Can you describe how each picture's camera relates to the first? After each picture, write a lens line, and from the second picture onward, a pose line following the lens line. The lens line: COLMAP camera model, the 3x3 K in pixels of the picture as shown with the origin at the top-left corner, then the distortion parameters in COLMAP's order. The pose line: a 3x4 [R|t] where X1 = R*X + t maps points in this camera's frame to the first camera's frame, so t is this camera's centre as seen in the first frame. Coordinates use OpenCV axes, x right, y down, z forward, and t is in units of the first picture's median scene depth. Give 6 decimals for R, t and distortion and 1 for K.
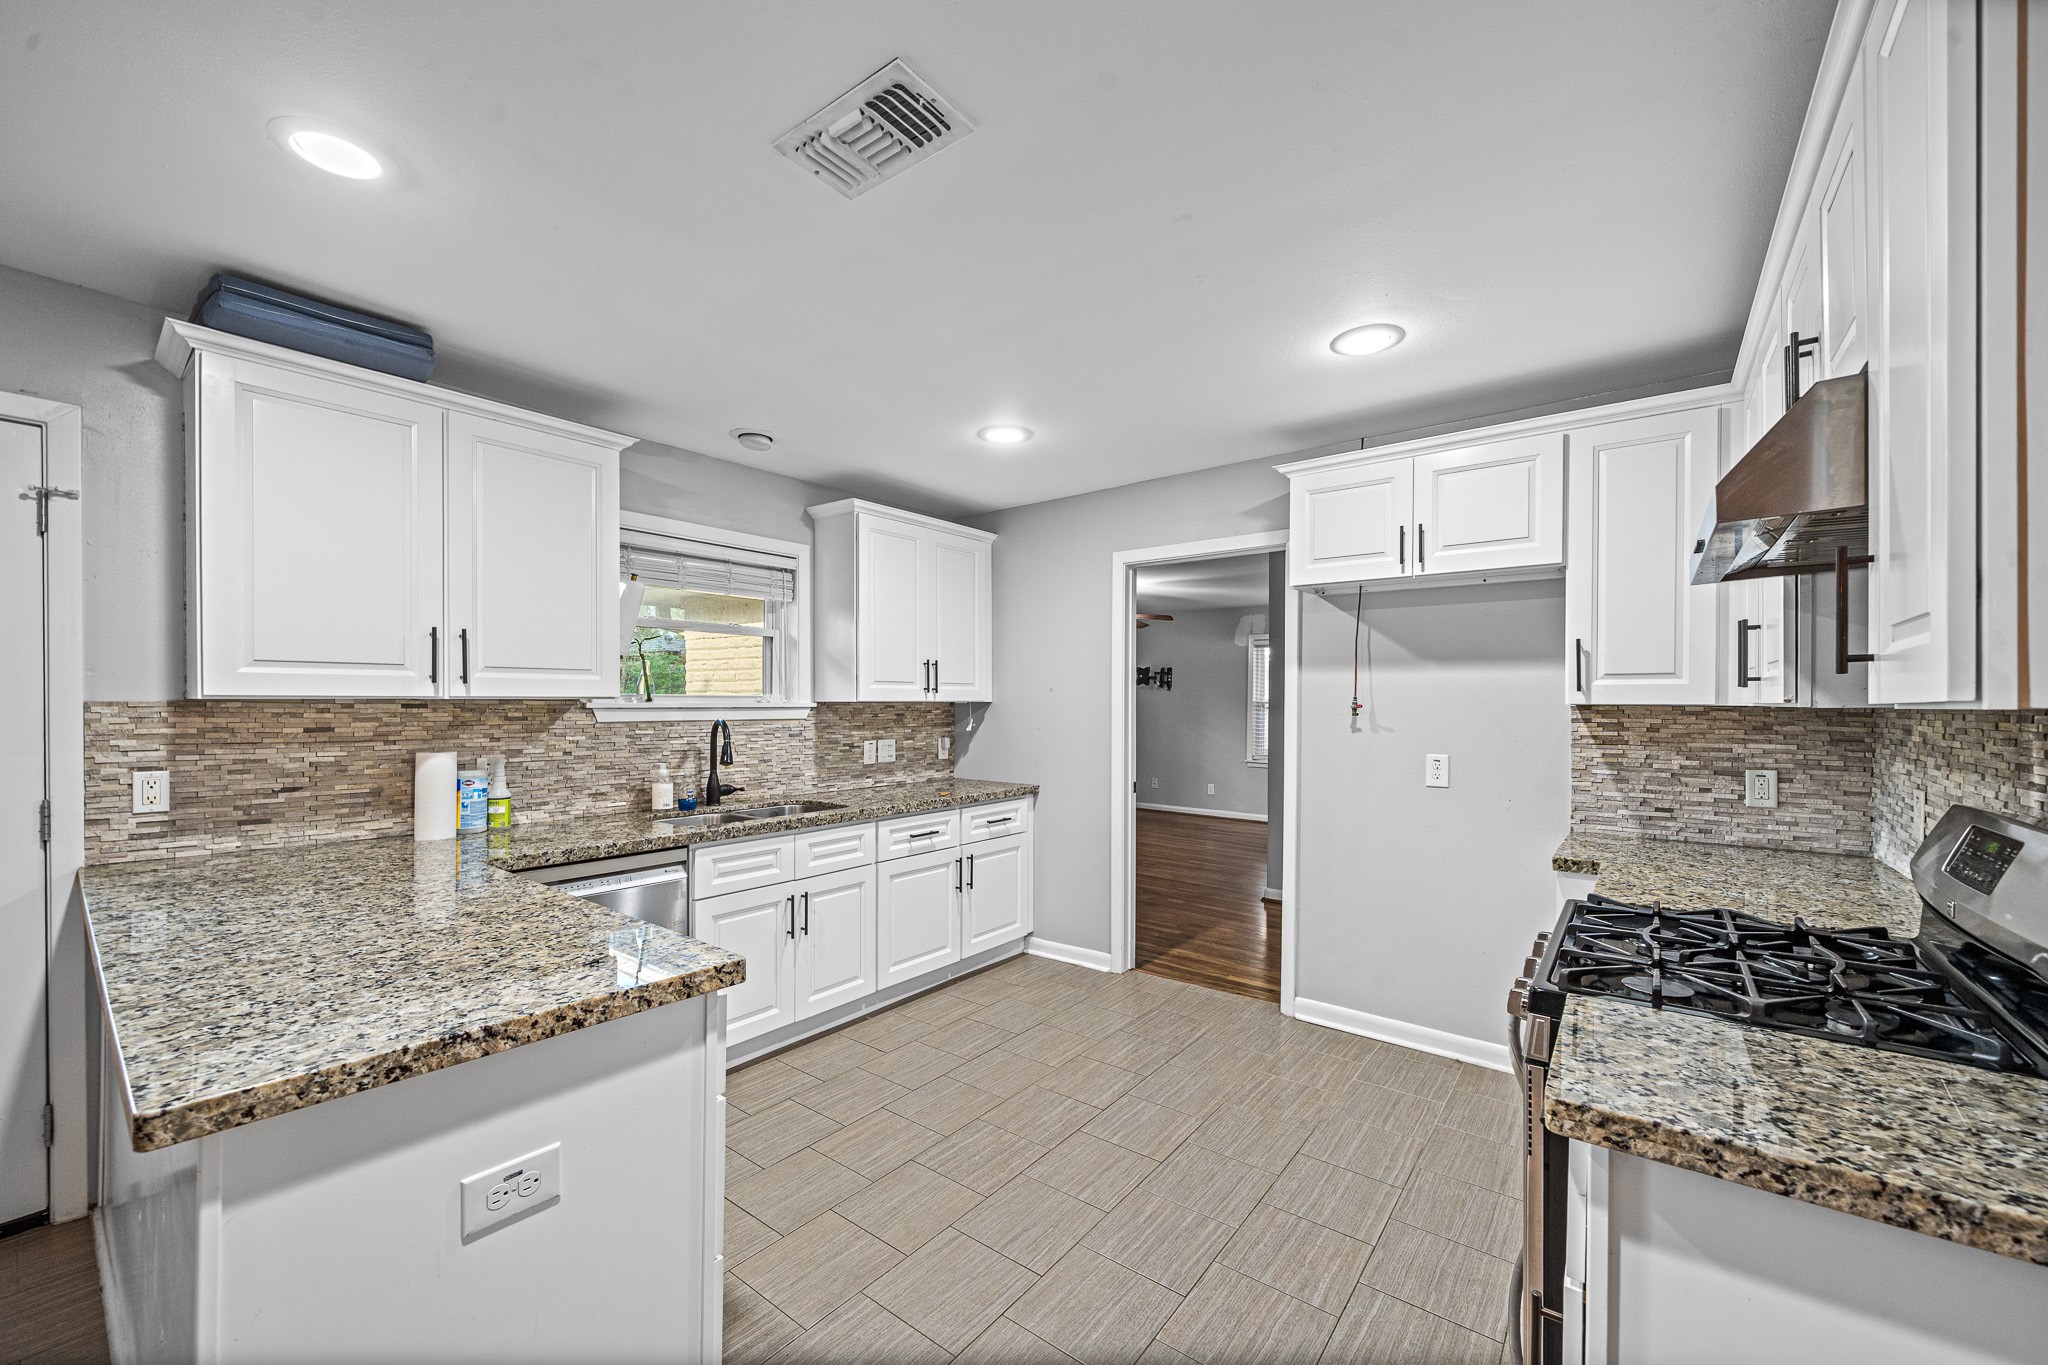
lens RADIAL K [[807.3, 0, 1032.7], [0, 807.3, 713.0], [0, 0, 1]] dist [-0.002322, -0.000013]
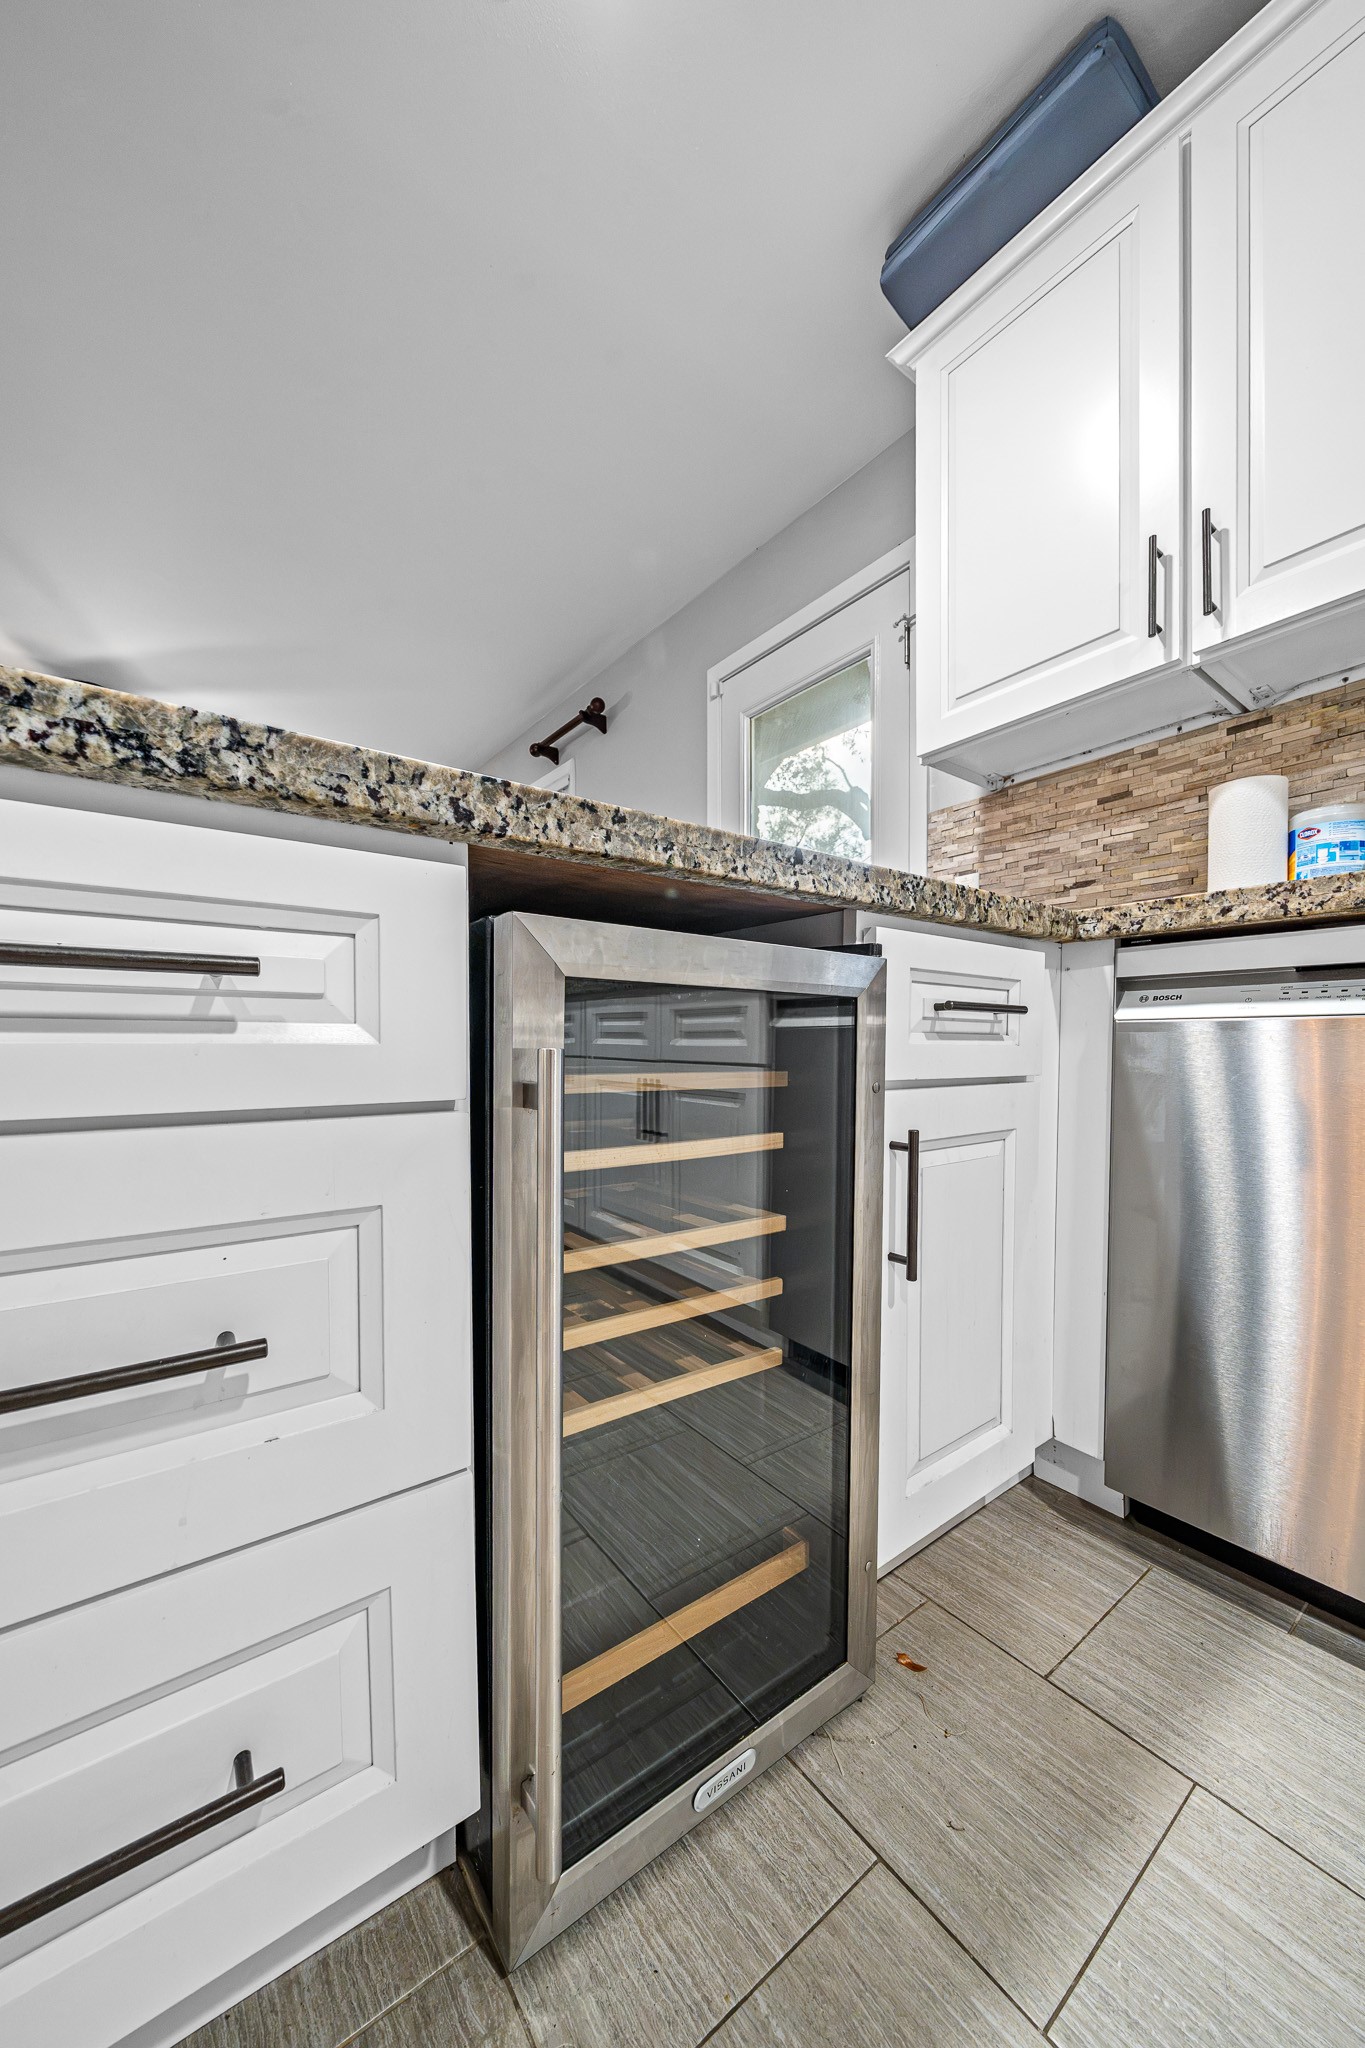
lens RADIAL K [[714.3, 0, 663.2], [0, 714.3, 1044.2], [0, 0, 1]] dist [-0.008497, -0.000255]
pose [[-0.274587, 0.003521, -0.961556, -0.177475], [-0.016486, 0.999829, 0.008369, 0.250516], [0.961421, 0.018150, -0.274482, 0.826226]]
